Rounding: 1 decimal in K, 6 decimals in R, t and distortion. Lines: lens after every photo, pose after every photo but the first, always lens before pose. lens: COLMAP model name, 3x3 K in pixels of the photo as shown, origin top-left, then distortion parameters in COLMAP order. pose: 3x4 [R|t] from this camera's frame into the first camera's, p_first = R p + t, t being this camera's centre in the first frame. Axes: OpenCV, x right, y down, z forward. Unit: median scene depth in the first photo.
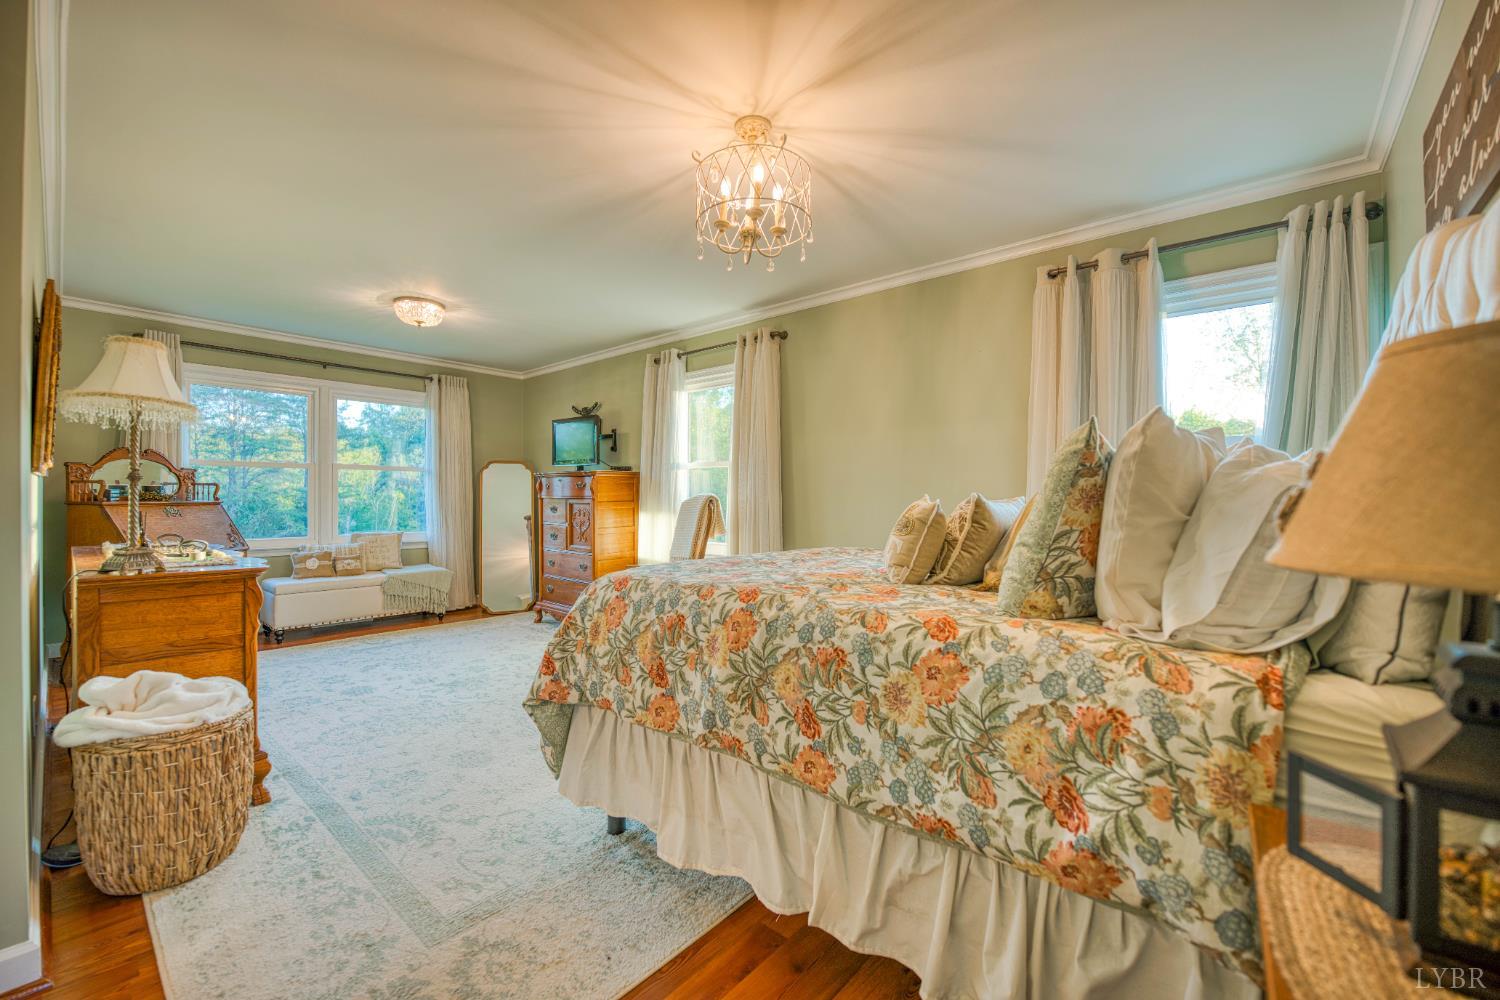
lens RADIAL K [[611.9, 0, 753.3], [0, 611.9, 497.3], [0, 0, 1]] dist [-0.023171, 0.001396]
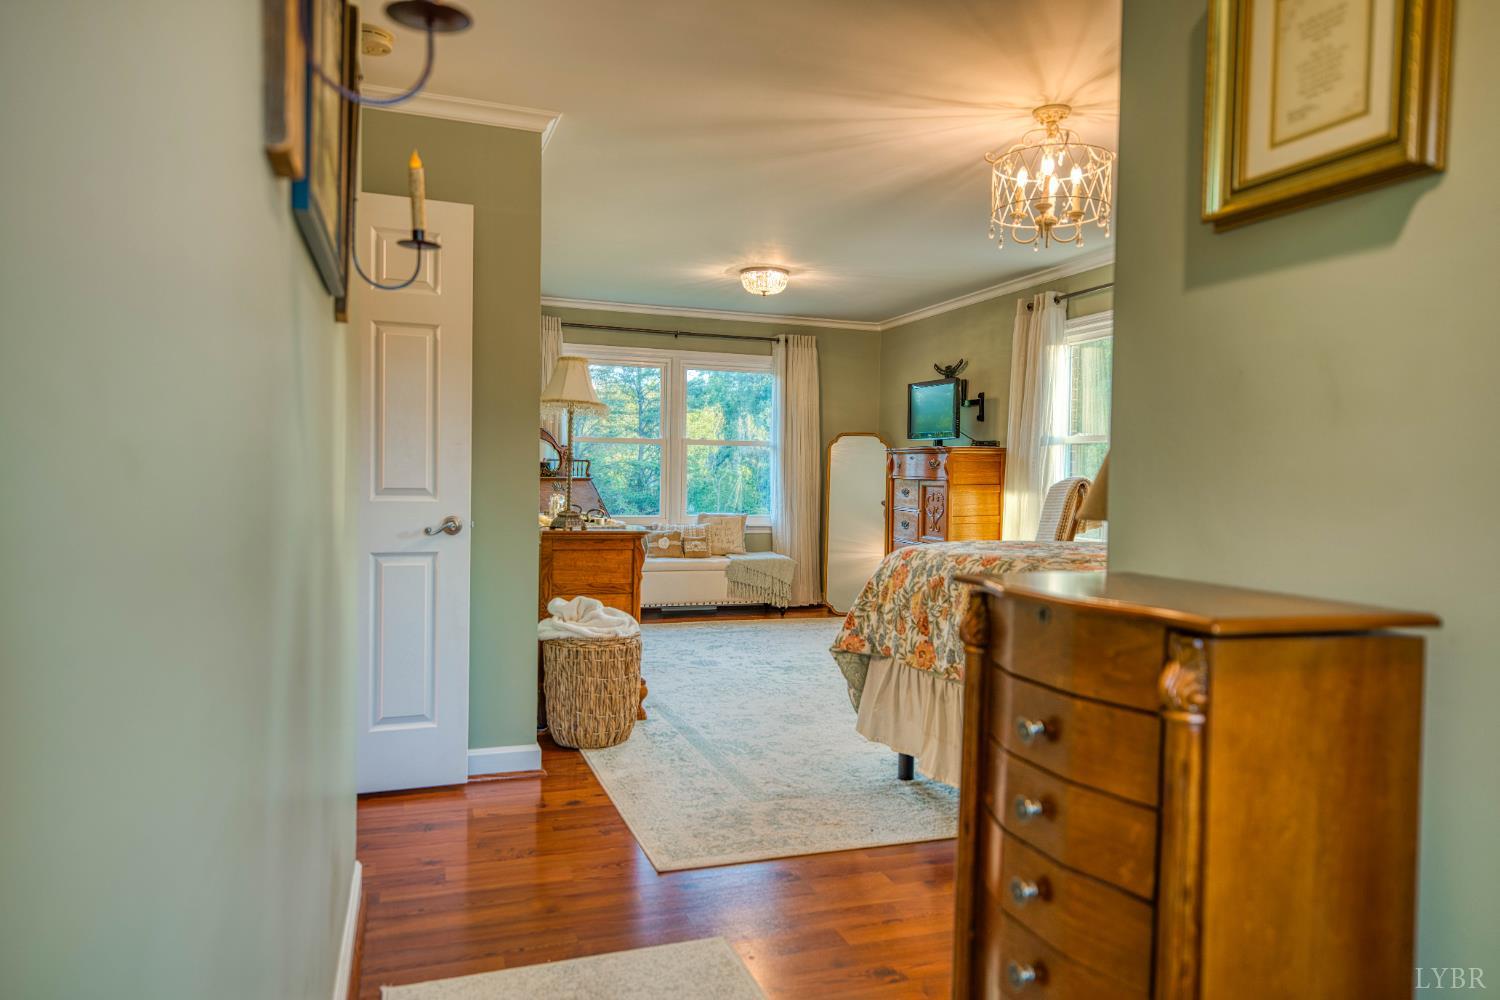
lens RADIAL K [[985.1, 0, 743.6], [0, 985.1, 499.4], [0, 0, 1]] dist [0.028313, 0.001066]
pose [[0.862537, 0.025341, -0.505359, 0.205377], [-0.014439, 0.999571, 0.025478, -0.002458], [0.505788, -0.014679, 0.862533, -0.344416]]
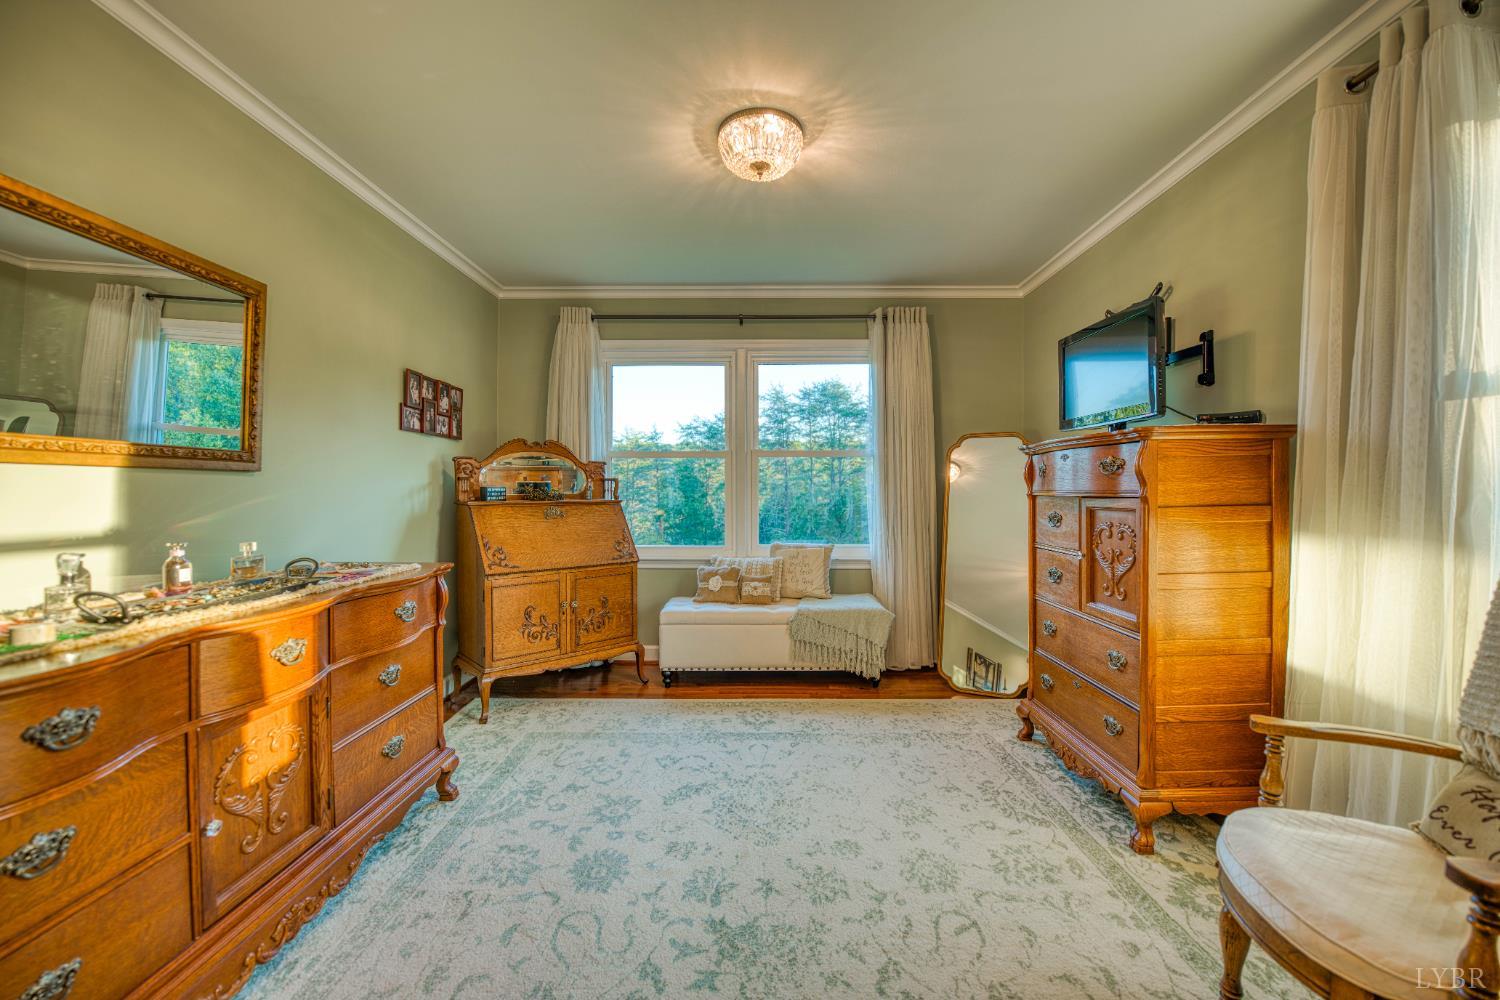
lens RADIAL K [[611.9, 0, 743.9], [0, 611.9, 501.1], [0, 0, 1]] dist [-0.023171, 0.001396]
pose [[0.642424, 0.006761, -0.766319, -0.148856], [0.004037, 0.999917, 0.012207, -0.001647], [0.766339, -0.010935, 0.642344, 0.637538]]
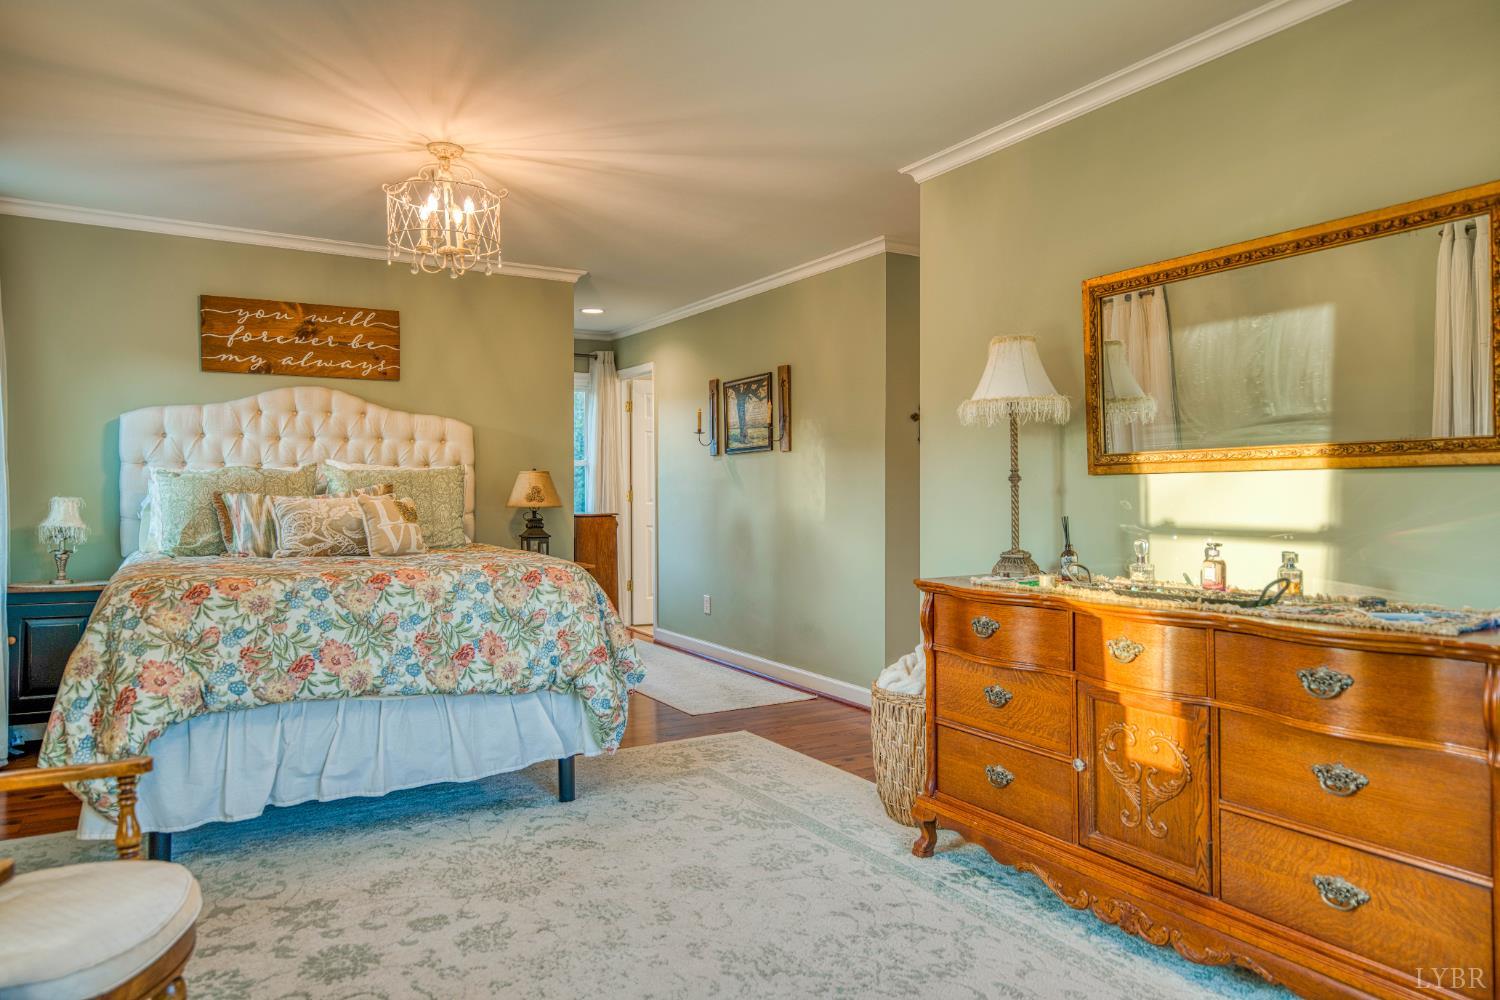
lens RADIAL K [[985.1, 0, 746.3], [0, 985.1, 495.8], [0, 0, 1]] dist [0.028313, 0.001066]
pose [[-0.944752, -0.002013, 0.327779, -0.543671], [-0.001531, 0.999997, 0.001727, -0.001688], [-0.327781, 0.001130, -0.944753, 1.256287]]
